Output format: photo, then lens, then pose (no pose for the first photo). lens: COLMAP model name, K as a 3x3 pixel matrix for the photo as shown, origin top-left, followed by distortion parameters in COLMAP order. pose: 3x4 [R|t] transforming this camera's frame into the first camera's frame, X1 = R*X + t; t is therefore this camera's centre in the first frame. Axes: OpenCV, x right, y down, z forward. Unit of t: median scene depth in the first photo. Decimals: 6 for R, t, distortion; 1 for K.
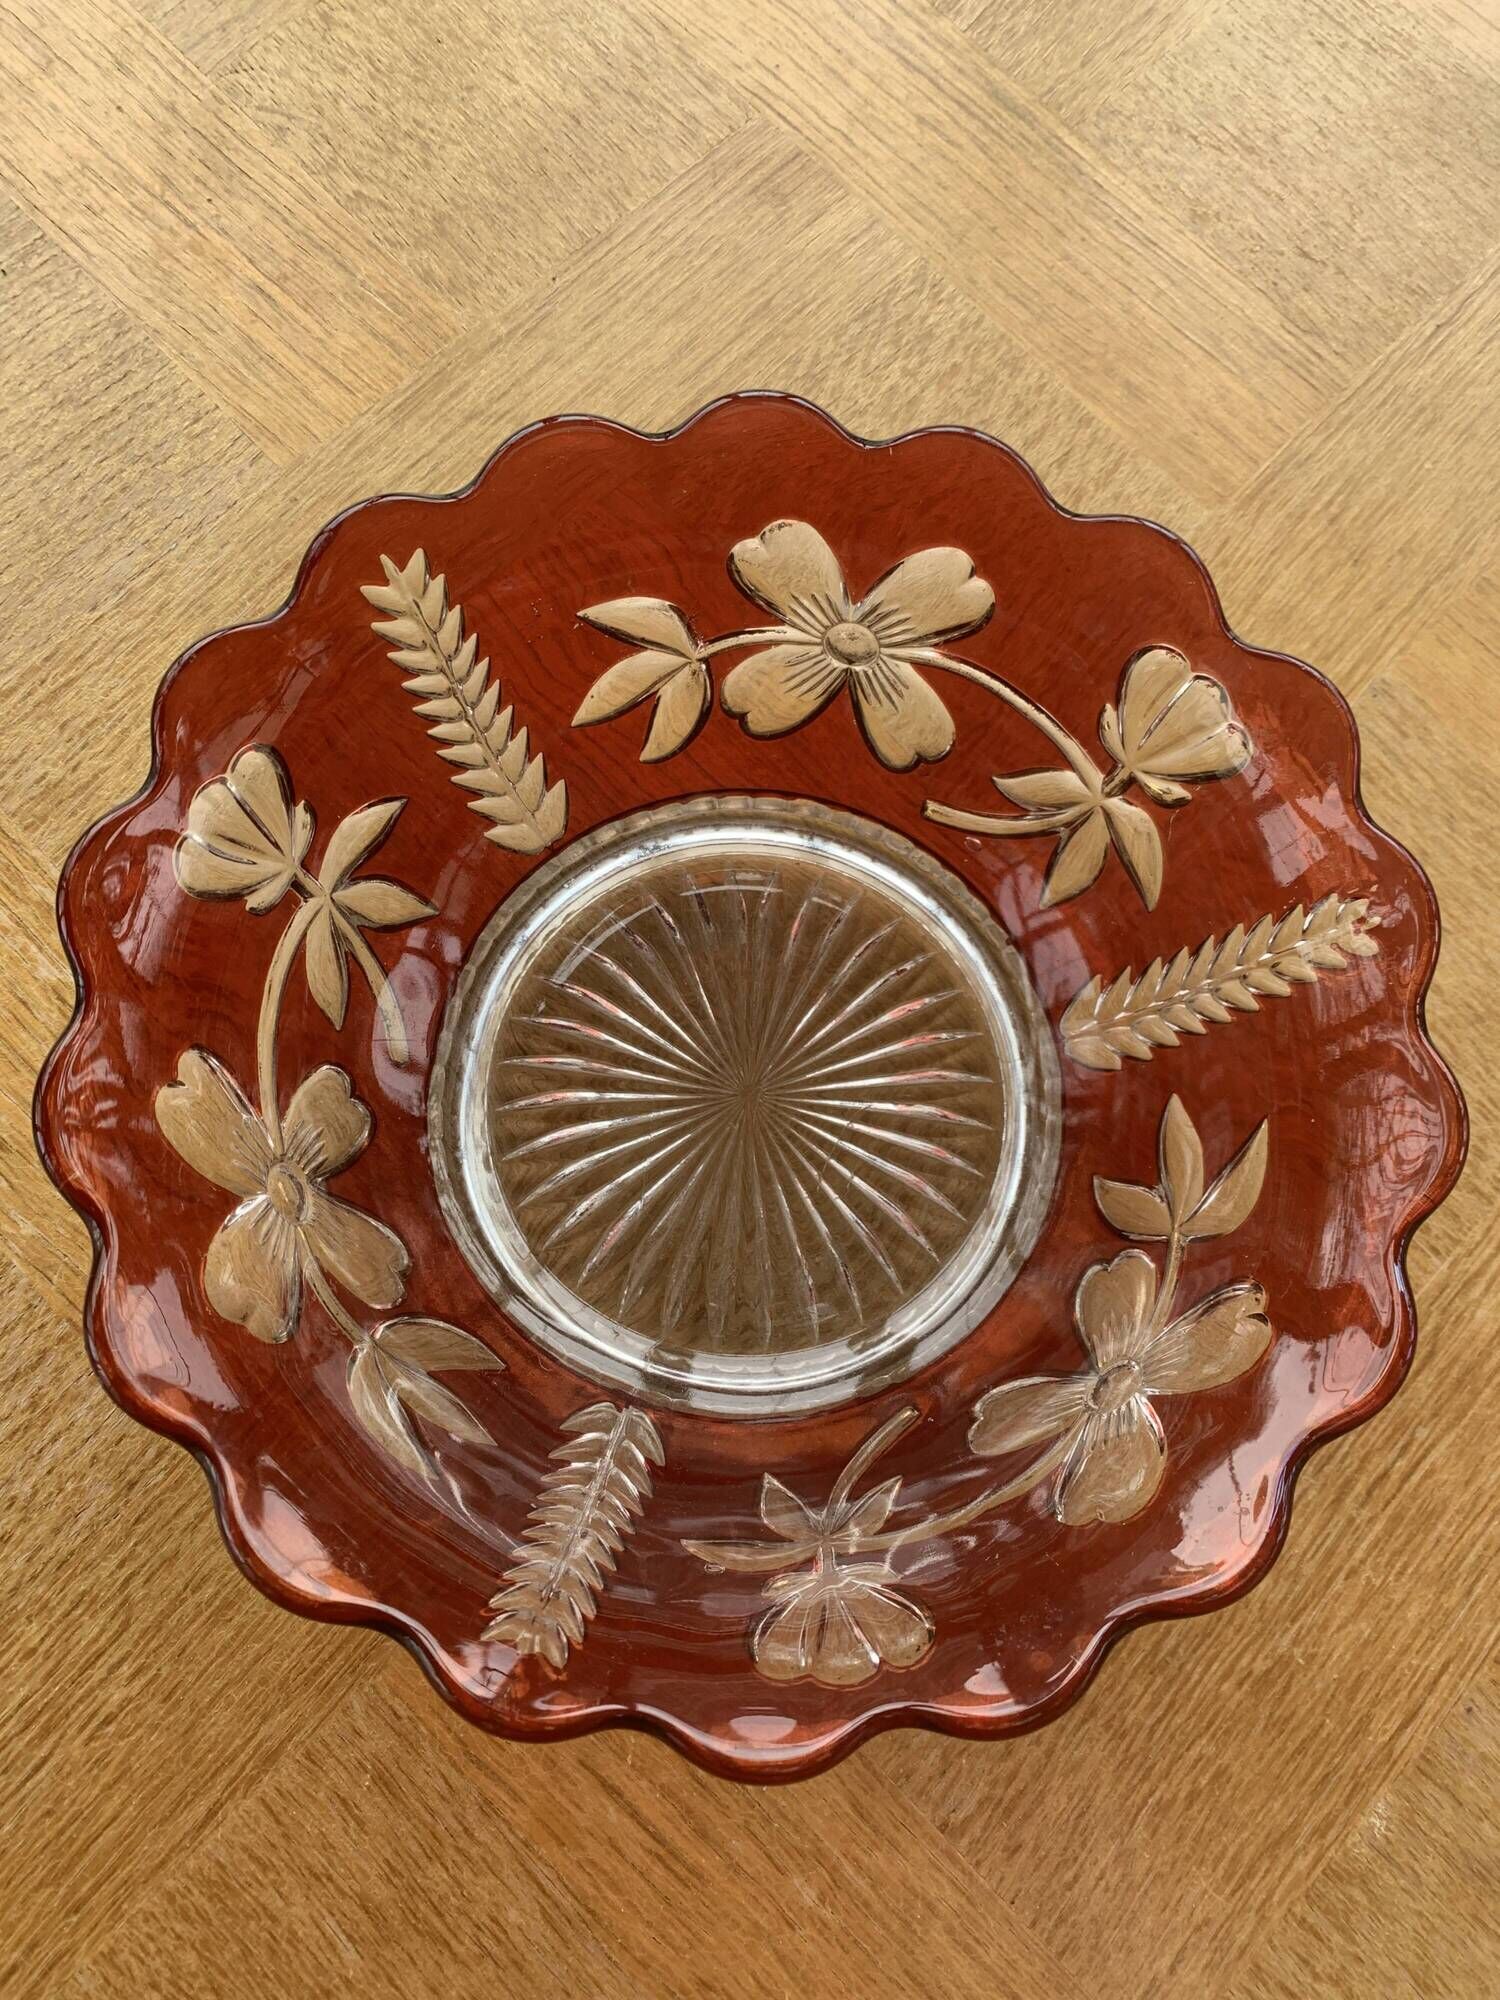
lens RADIAL K [[1473.6, 0, 762.6], [0, 1473.6, 1007.3], [0, 0, 1]] dist [0.015442, -0.009253]
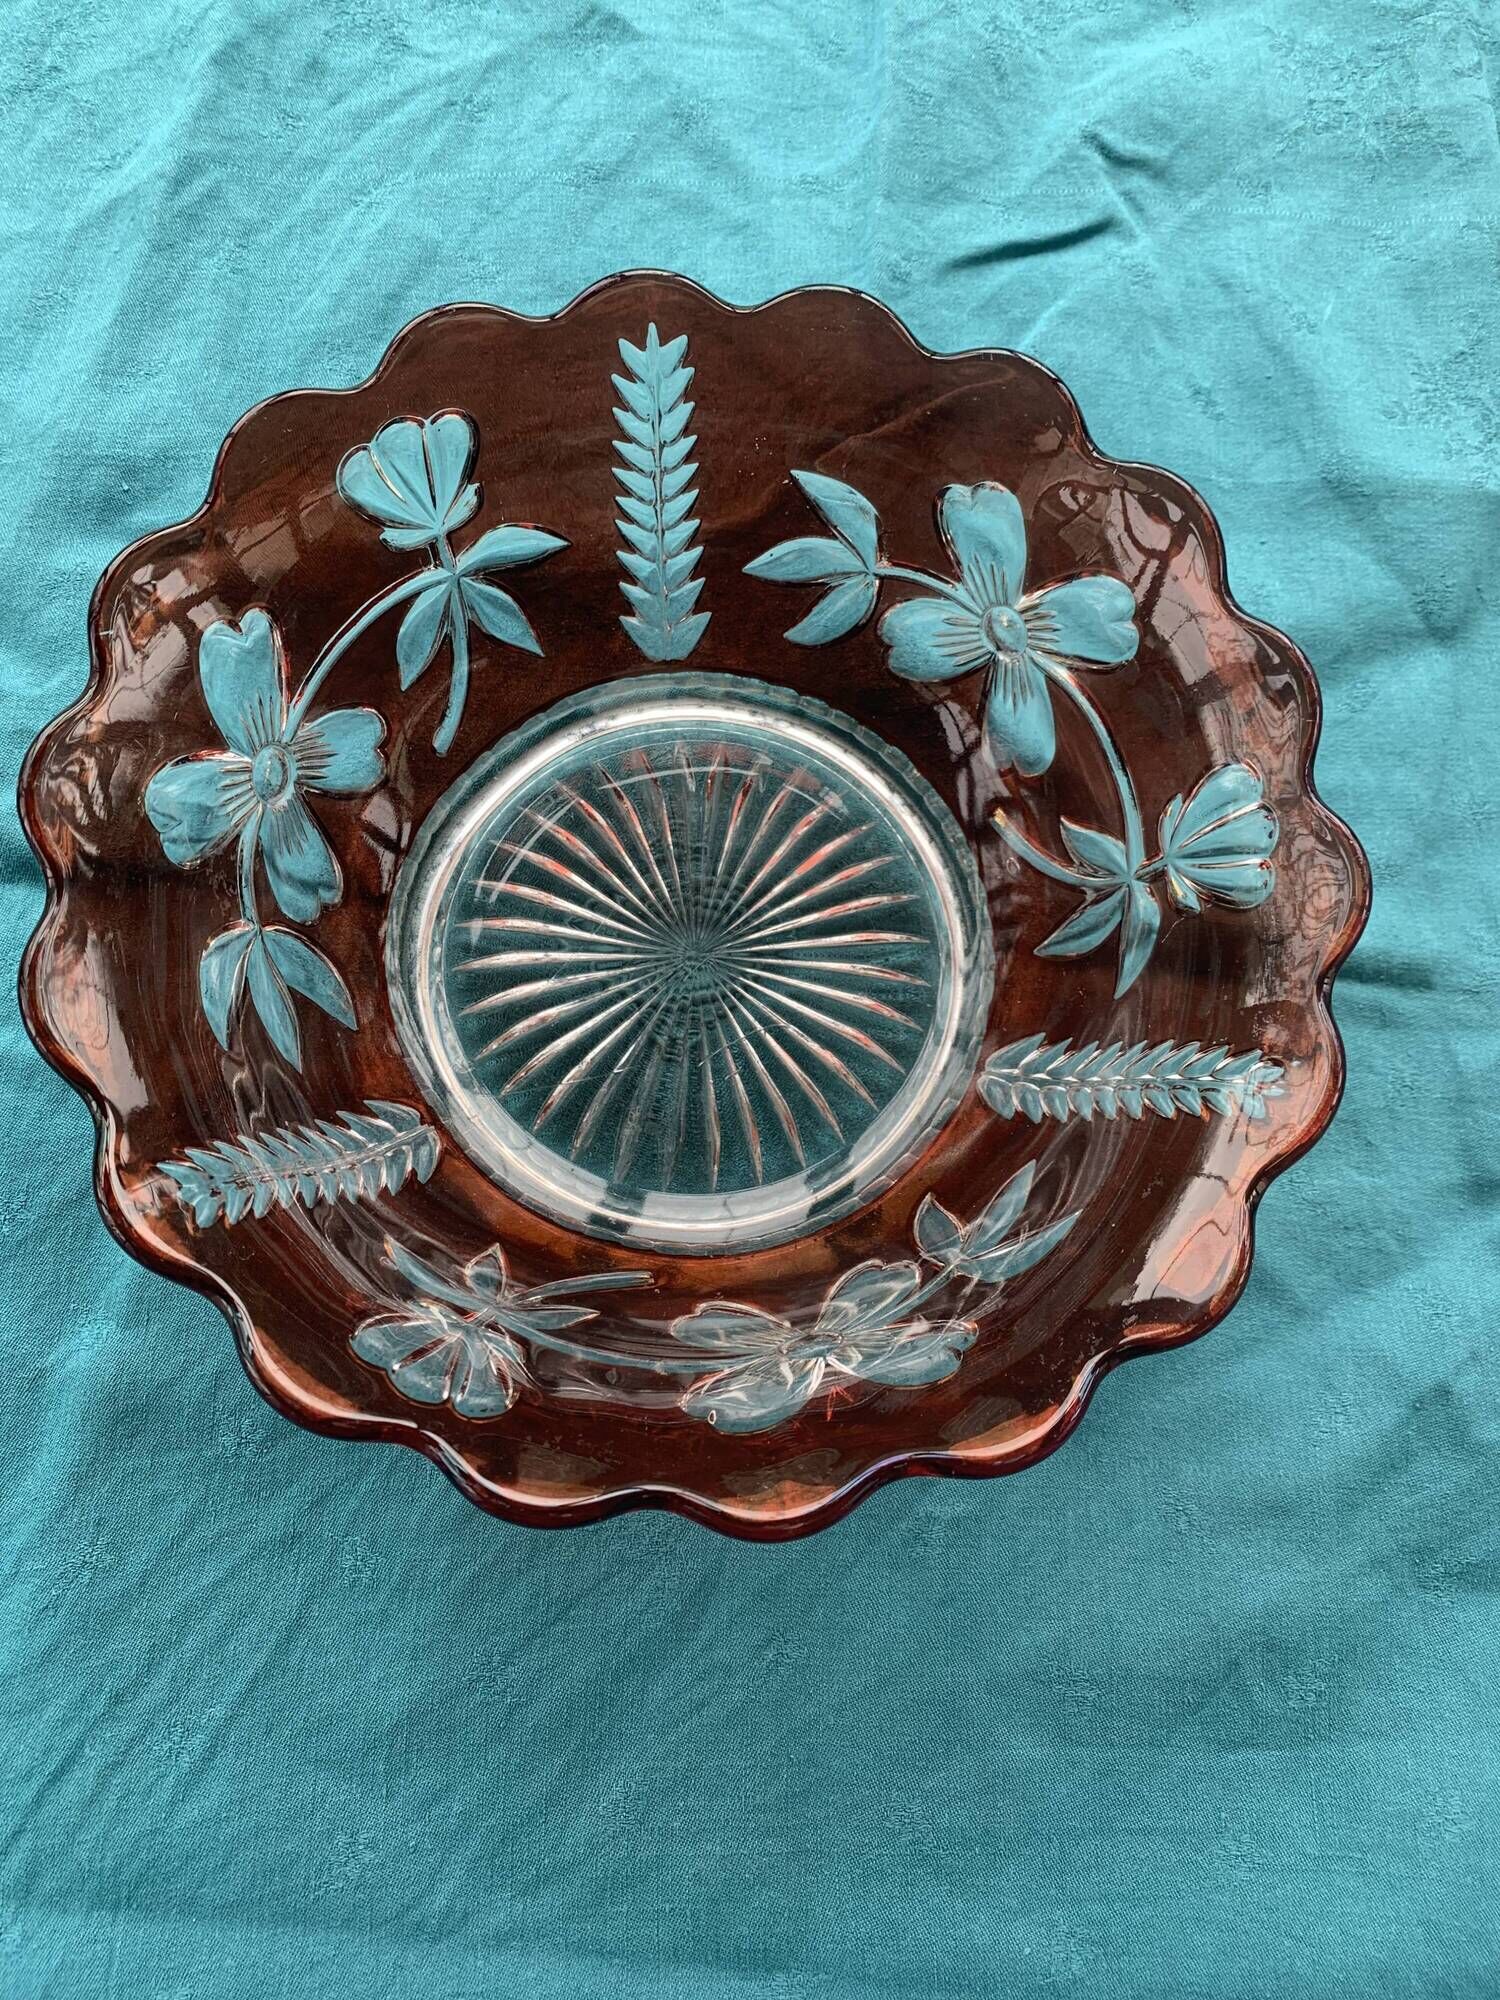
lens RADIAL K [[1491.9, 0, 758.8], [0, 1491.9, 979.6], [0, 0, 1]] dist [-0.001652, -0.000181]
pose [[0.835249, 0.528495, -0.151828, 0.208564], [-0.536120, 0.844066, -0.011260, 0.066297], [0.122202, 0.090803, 0.988343, -0.033893]]
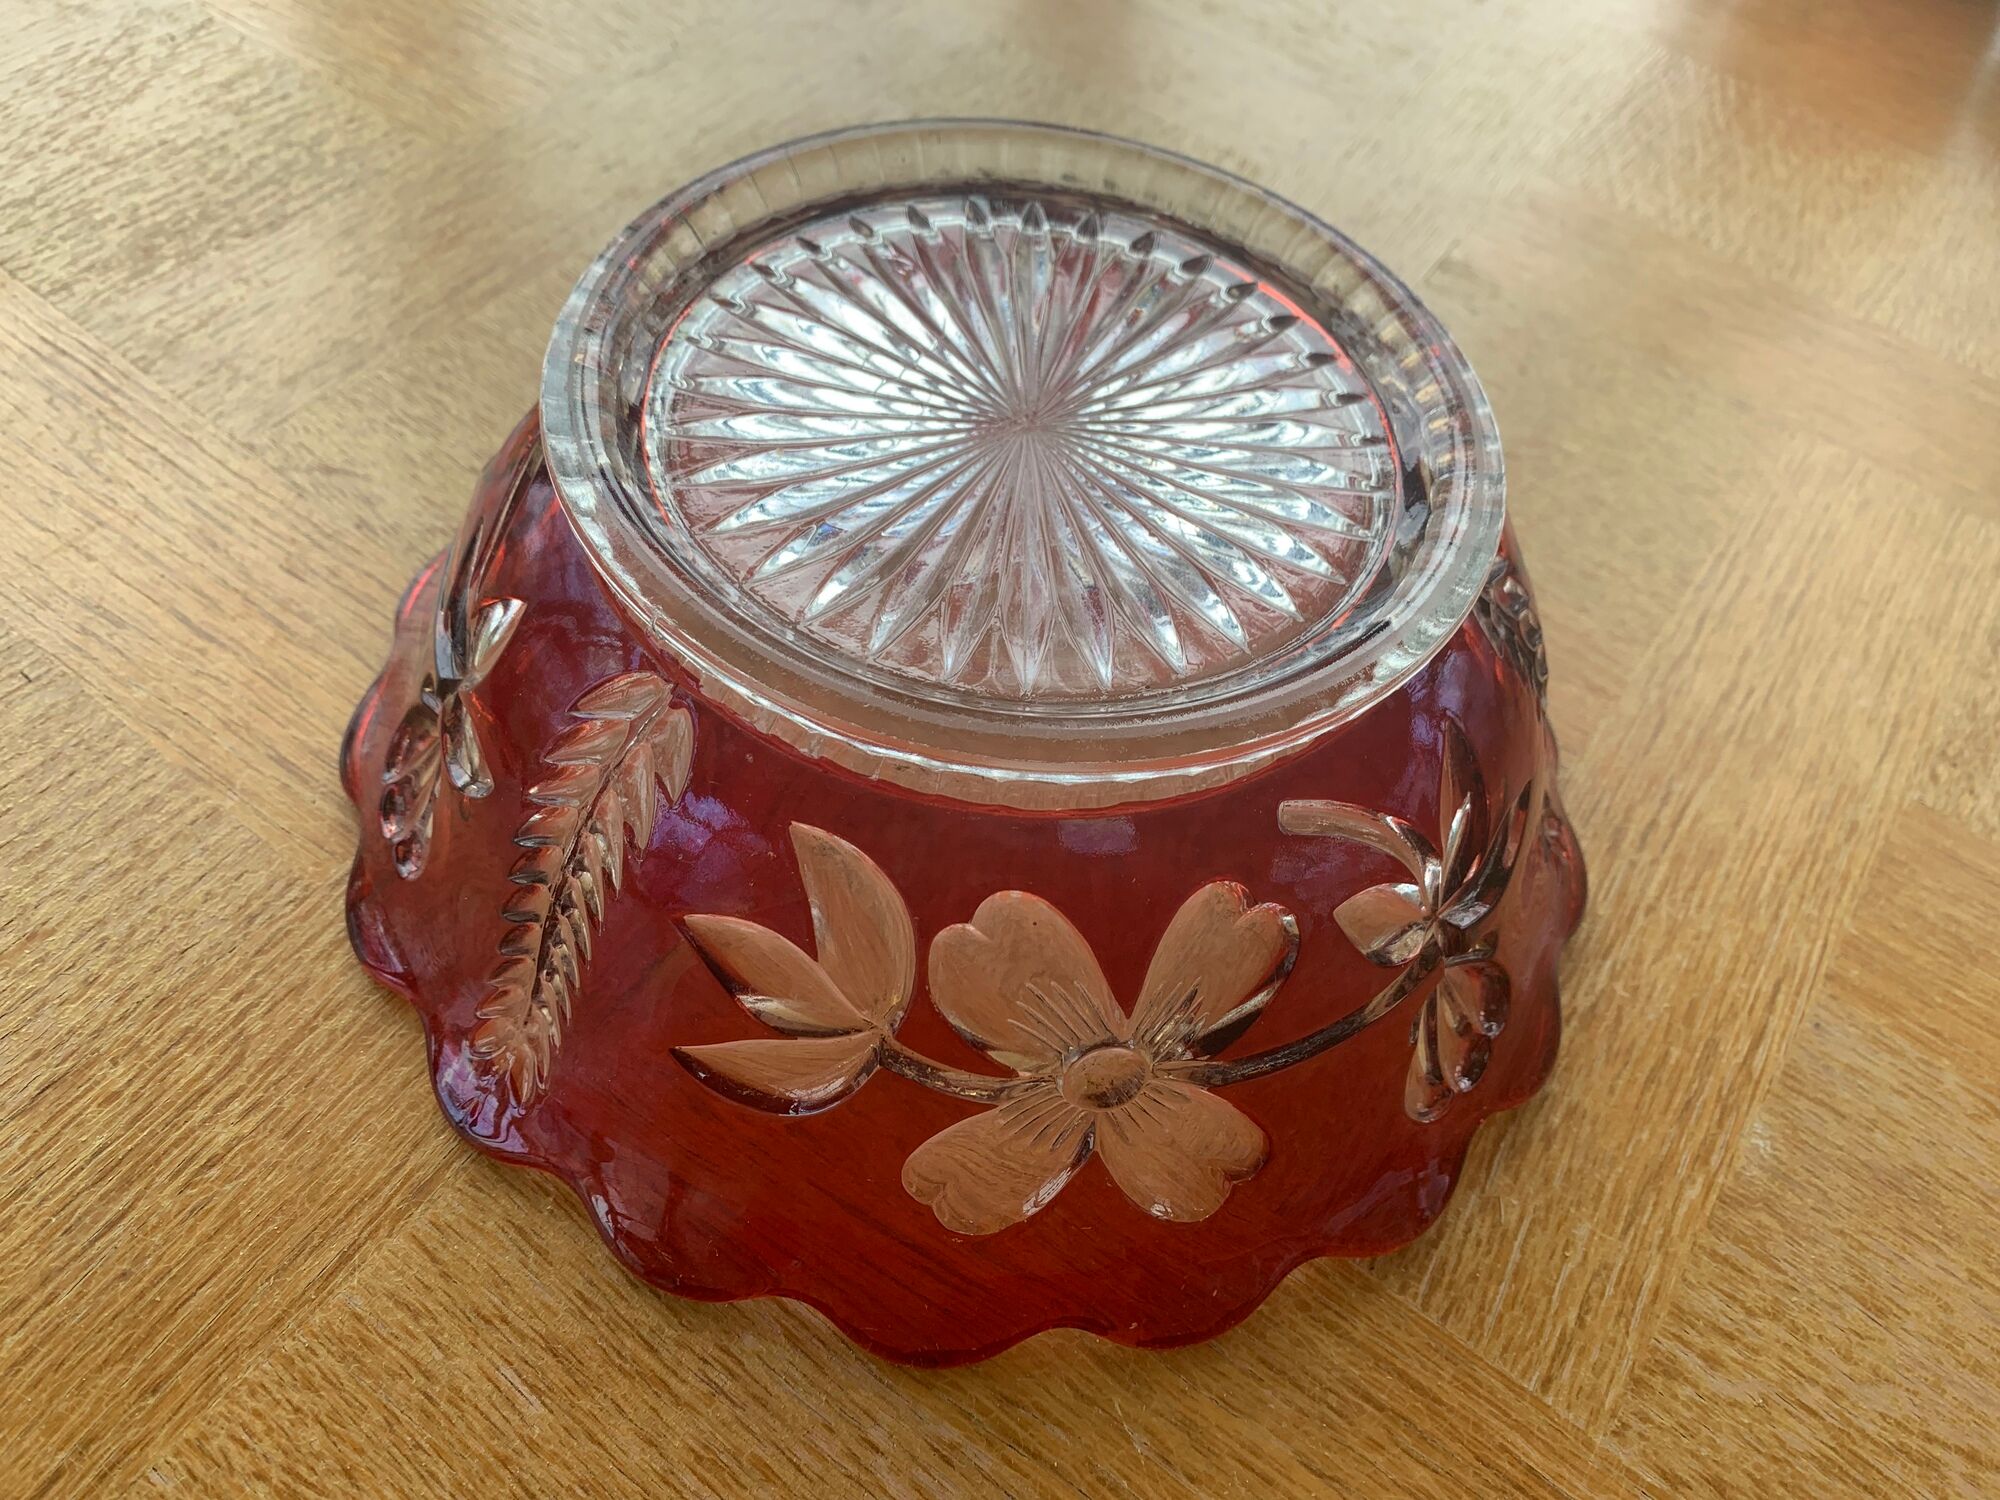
lens RADIAL K [[1496.0, 0, 986.9], [0, 1496.0, 766.0], [0, 0, 1]] dist [-0.007658, 0.007876]
pose [[0.989693, -0.087052, 0.113707, -0.104015], [0.123492, 0.920831, -0.369892, 0.610942], [-0.072505, 0.380121, 0.922090, 0.156987]]
